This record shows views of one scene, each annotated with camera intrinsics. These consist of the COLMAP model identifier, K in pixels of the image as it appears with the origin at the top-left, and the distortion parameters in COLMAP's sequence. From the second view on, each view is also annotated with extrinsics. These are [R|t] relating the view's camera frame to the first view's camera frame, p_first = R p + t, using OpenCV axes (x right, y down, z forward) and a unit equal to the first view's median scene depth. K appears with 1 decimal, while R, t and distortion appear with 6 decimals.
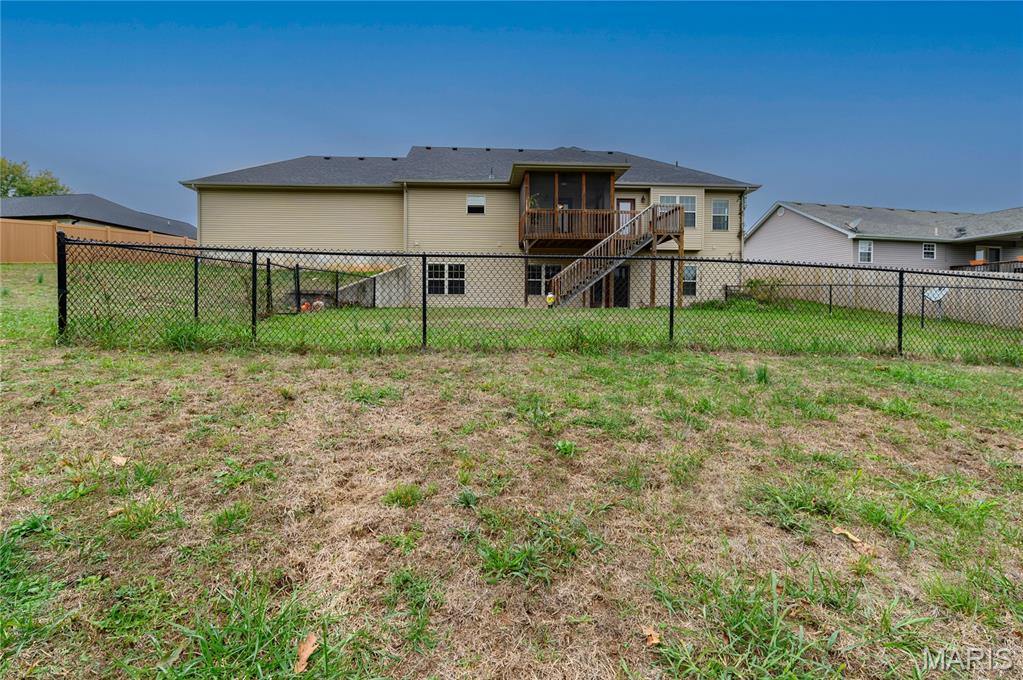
lens RADIAL K [[433.6, 0, 505.5], [0, 433.6, 338.3], [0, 0, 1]] dist [0.001091, 0.000181]
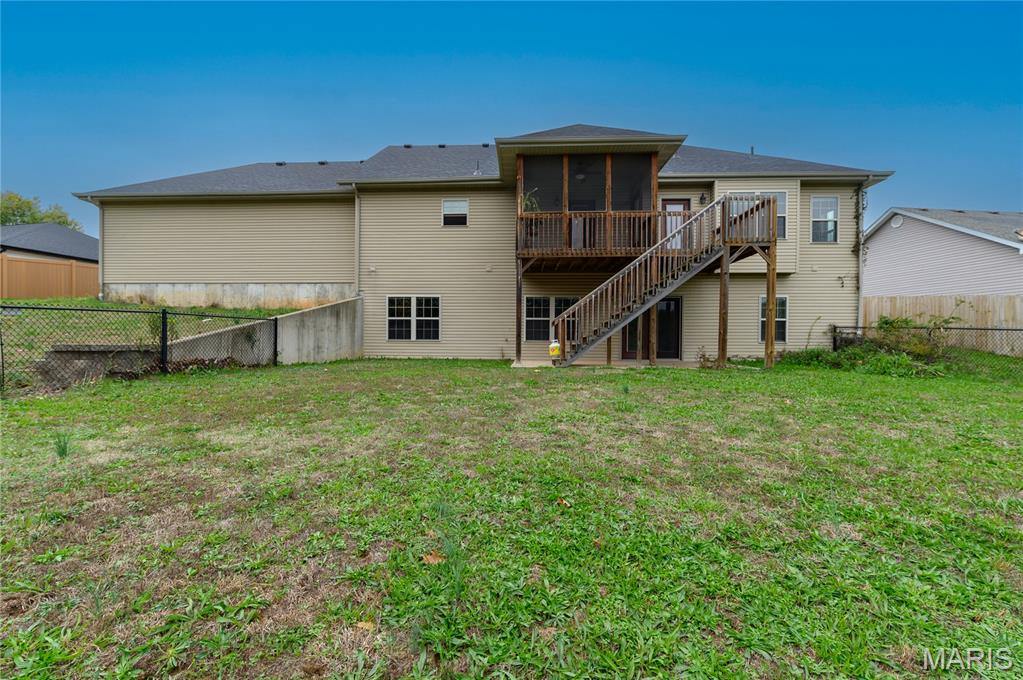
lens RADIAL K [[433.6, 0, 499.0], [0, 433.6, 354.8], [0, 0, 1]] dist [0.001091, 0.000181]
pose [[0.993777, 0.006394, -0.111206, 0.082696], [-0.010494, 0.999285, -0.036320, -0.052849], [0.110895, 0.037261, 0.993133, 0.315838]]
